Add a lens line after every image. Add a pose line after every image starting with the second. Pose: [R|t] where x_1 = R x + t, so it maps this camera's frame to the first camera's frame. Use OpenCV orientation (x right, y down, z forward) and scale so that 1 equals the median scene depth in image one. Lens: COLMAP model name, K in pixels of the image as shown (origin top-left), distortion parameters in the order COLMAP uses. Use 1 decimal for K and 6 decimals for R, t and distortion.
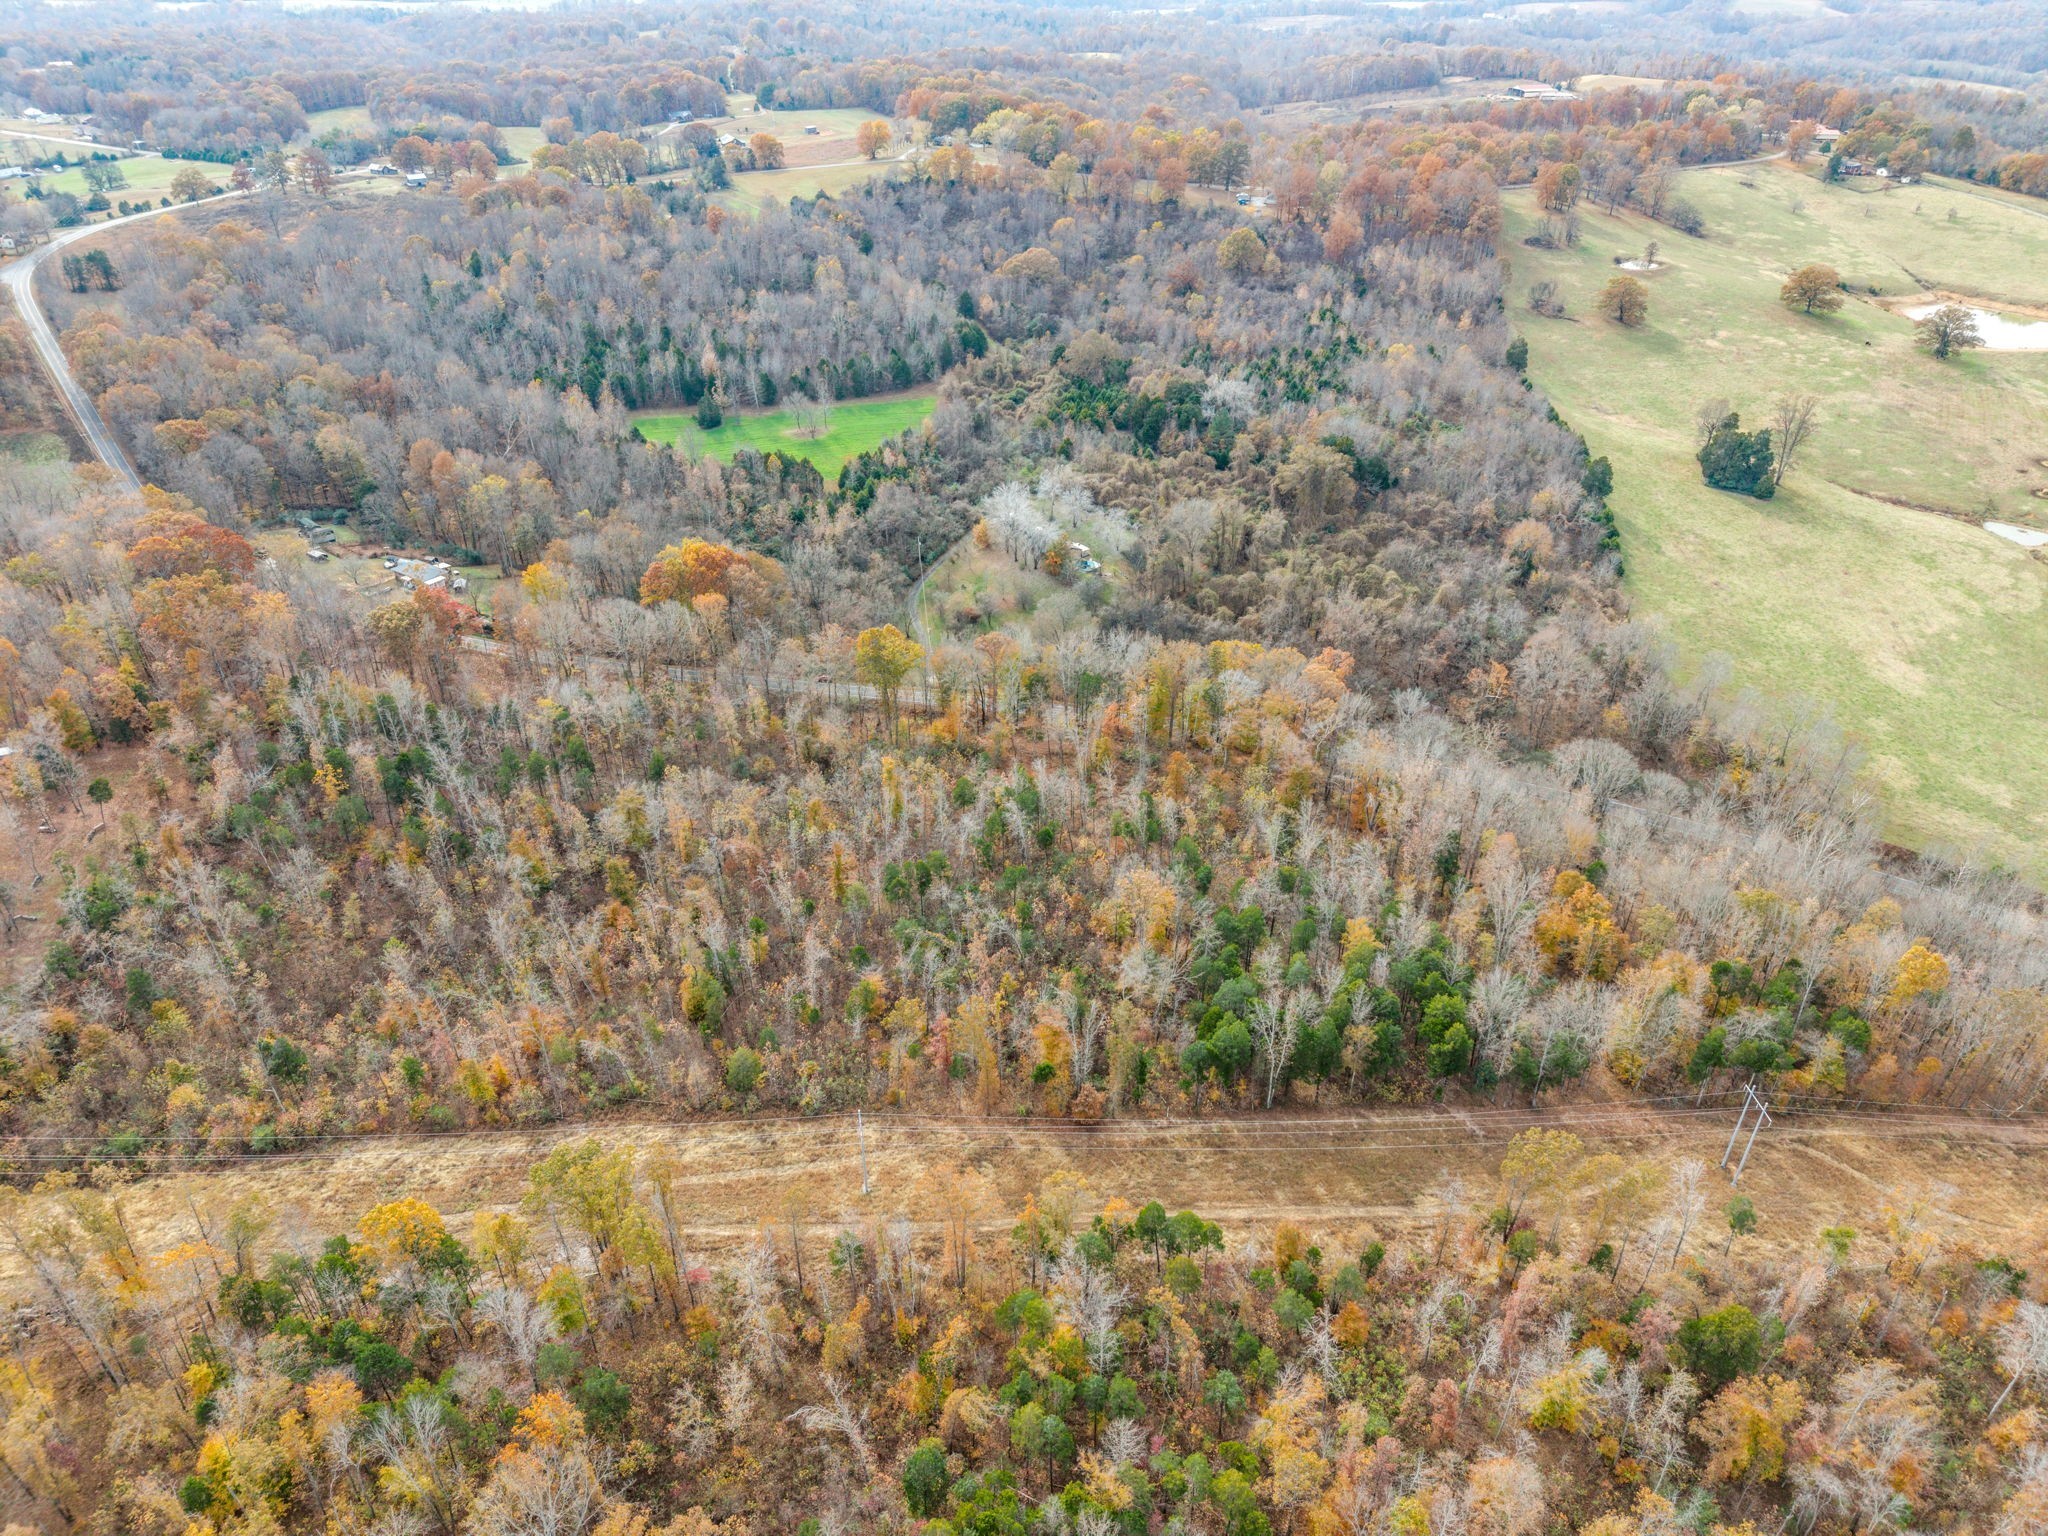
lens RADIAL K [[1450.6, 0, 1024.0], [0, 1450.6, 768.0], [0, 0, 1]] dist [0.006322, -0.006599]
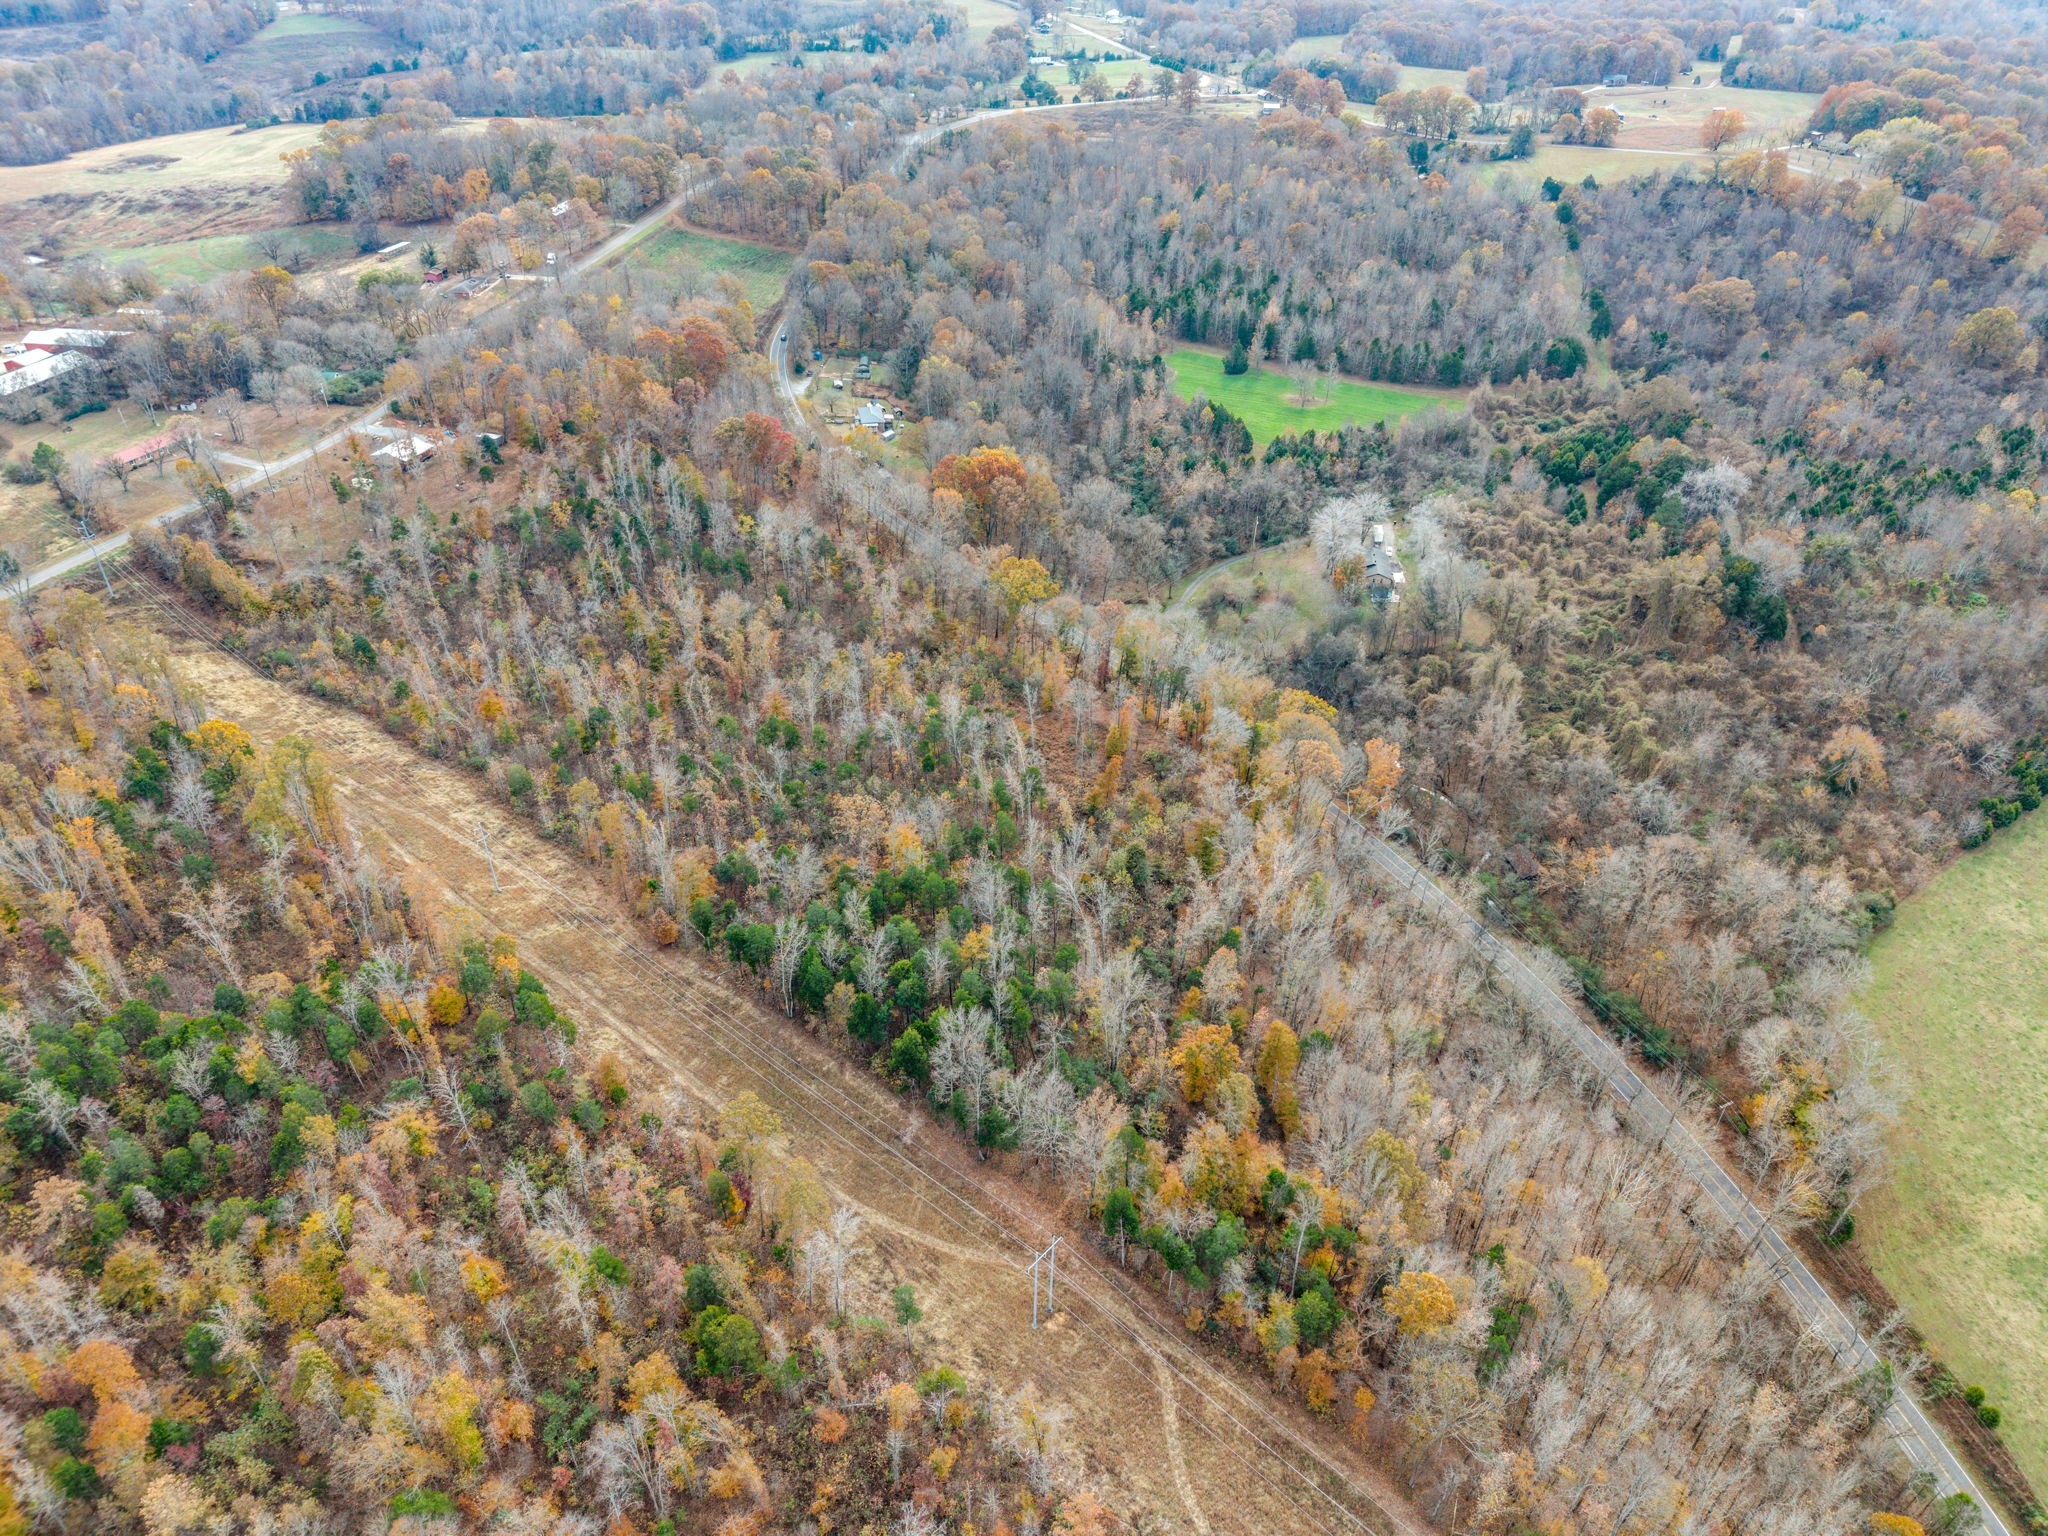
lens RADIAL K [[1430.8, 0, 1024.0], [0, 1430.8, 768.0], [0, 0, 1]] dist [-0.001256, -0.005571]
pose [[0.696269, 0.405559, -0.592225, 0.440319], [-0.374838, 0.909080, 0.181853, -0.107933], [0.612132, 0.095369, 0.784983, 0.106795]]
